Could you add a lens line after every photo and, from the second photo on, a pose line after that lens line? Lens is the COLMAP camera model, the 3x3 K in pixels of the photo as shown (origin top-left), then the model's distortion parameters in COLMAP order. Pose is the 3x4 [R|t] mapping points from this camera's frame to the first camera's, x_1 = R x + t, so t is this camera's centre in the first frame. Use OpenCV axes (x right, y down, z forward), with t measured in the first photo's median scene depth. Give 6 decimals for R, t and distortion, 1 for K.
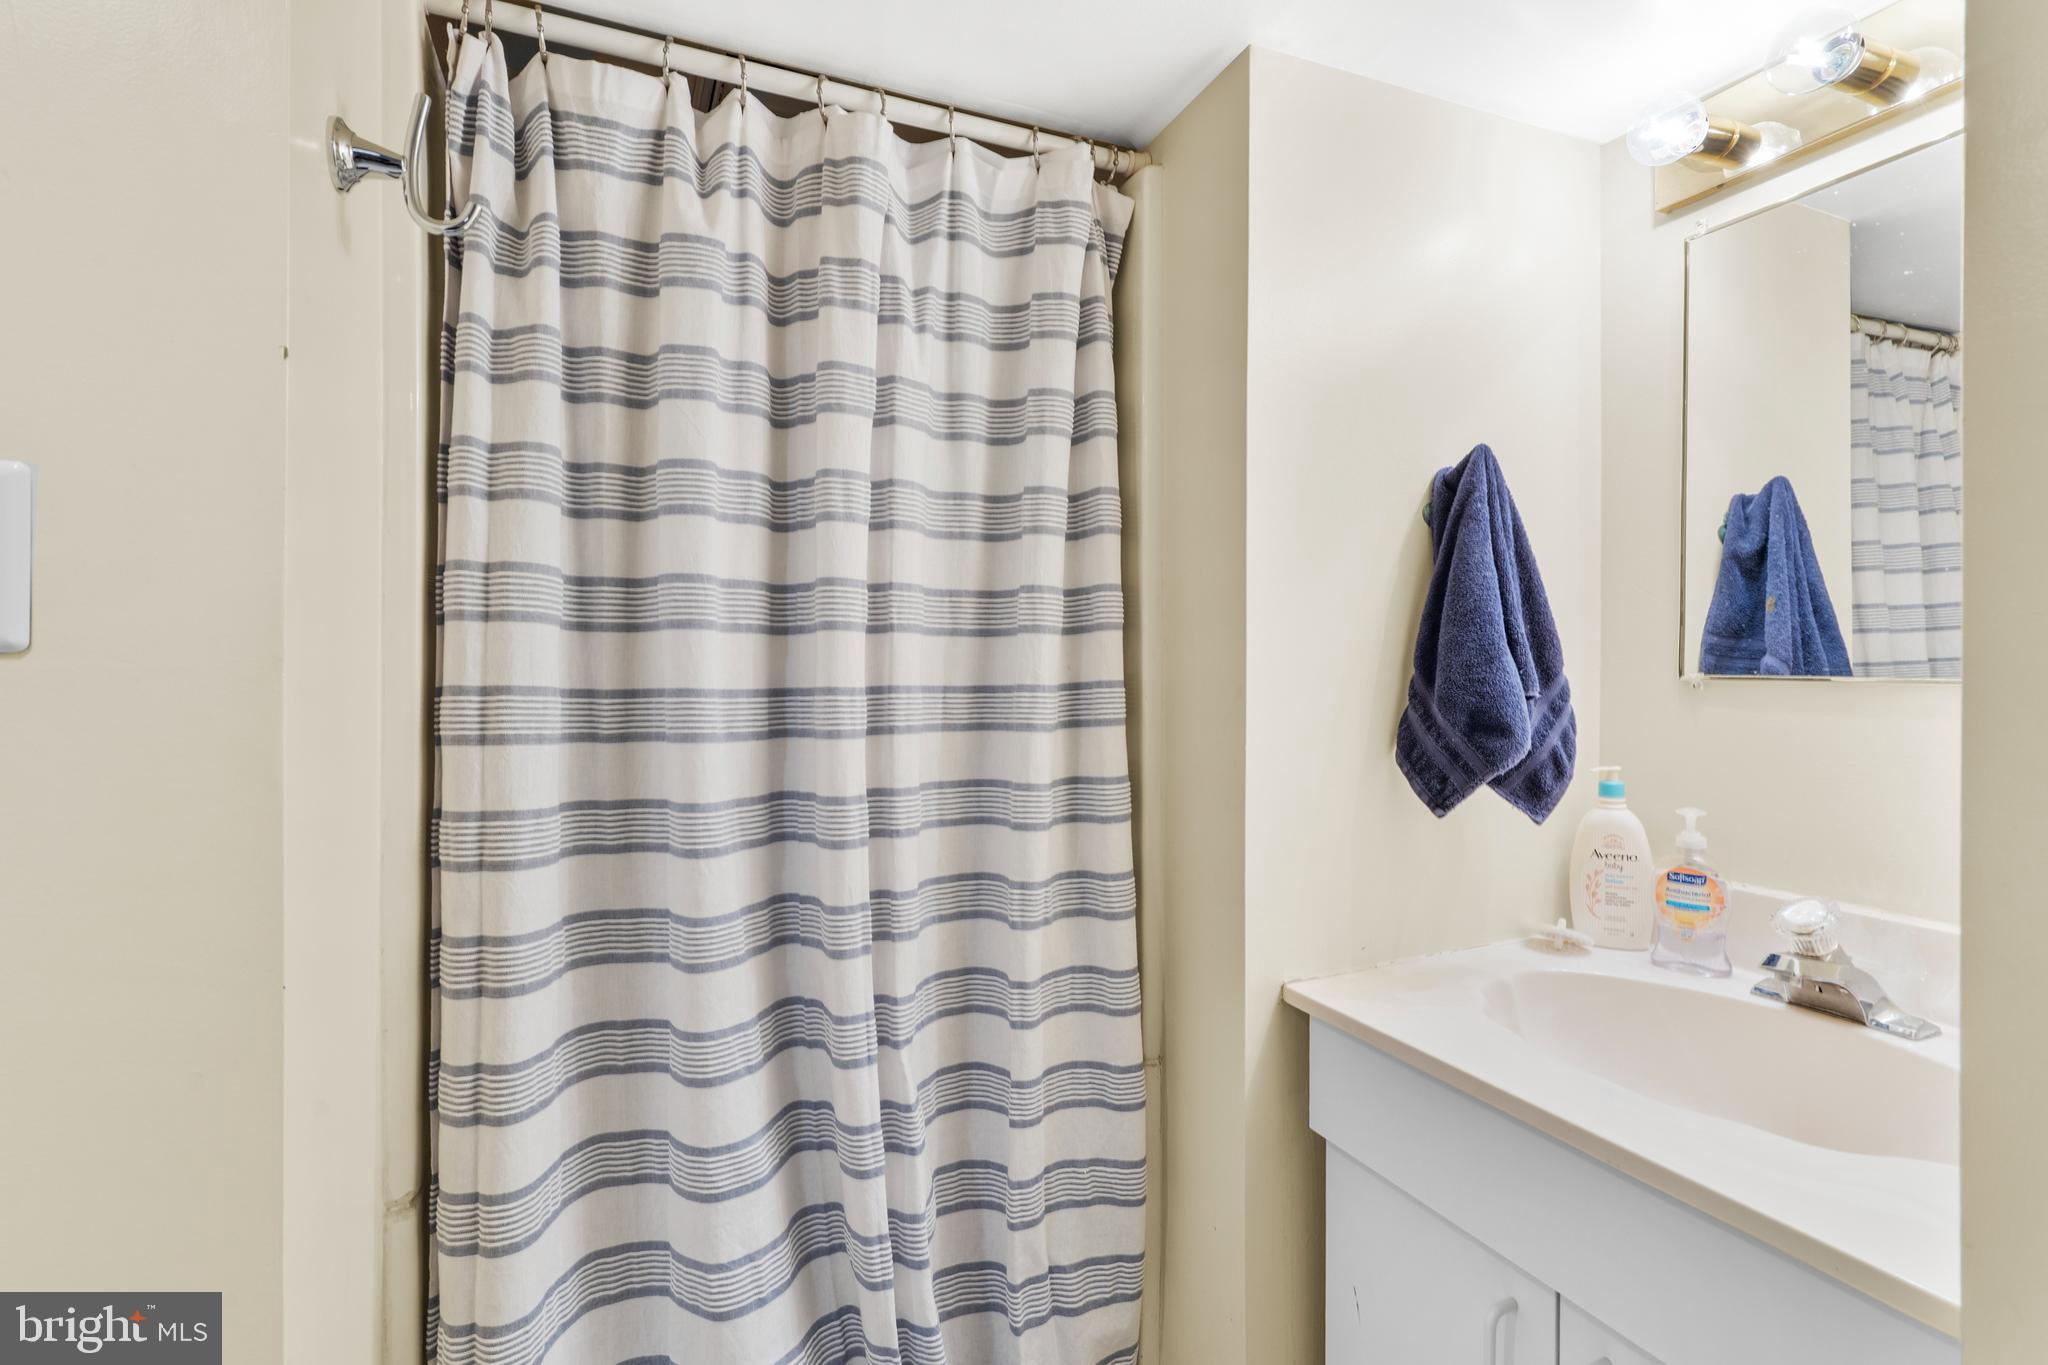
lens RADIAL K [[943.8, 0, 1021.9], [0, 943.8, 673.6], [0, 0, 1]] dist [-0.003133, 0.003702]
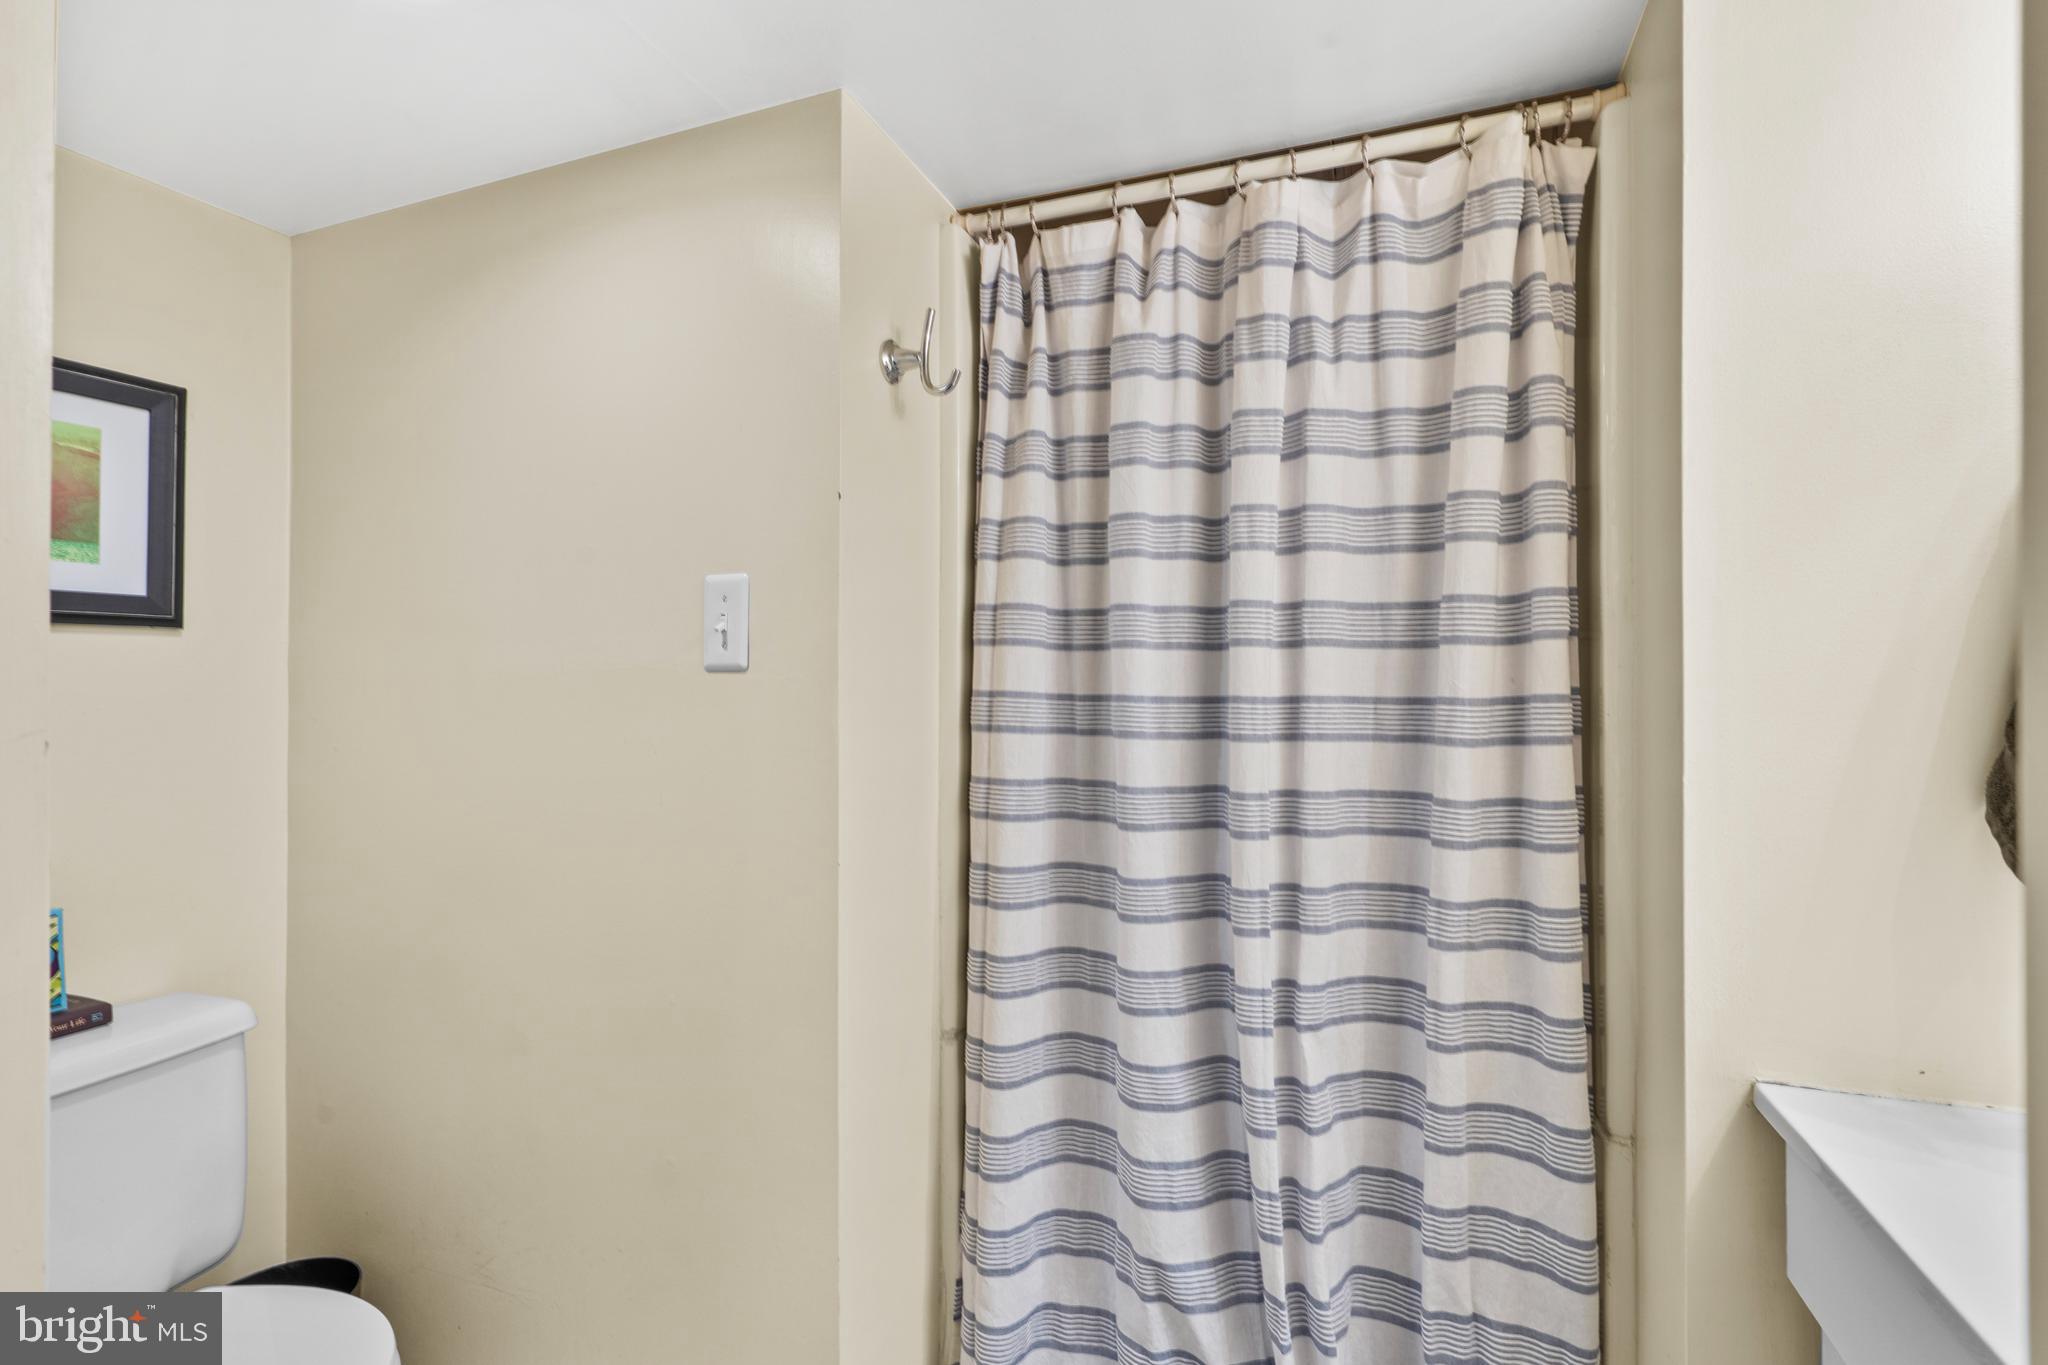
lens RADIAL K [[943.8, 0, 1027.6], [0, 943.8, 675.4], [0, 0, 1]] dist [-0.003133, 0.003702]
pose [[0.715434, 0.003087, -0.698673, 0.410454], [-0.006702, 0.999975, -0.002444, -0.006091], [0.698648, 0.006431, 0.715437, 0.007018]]
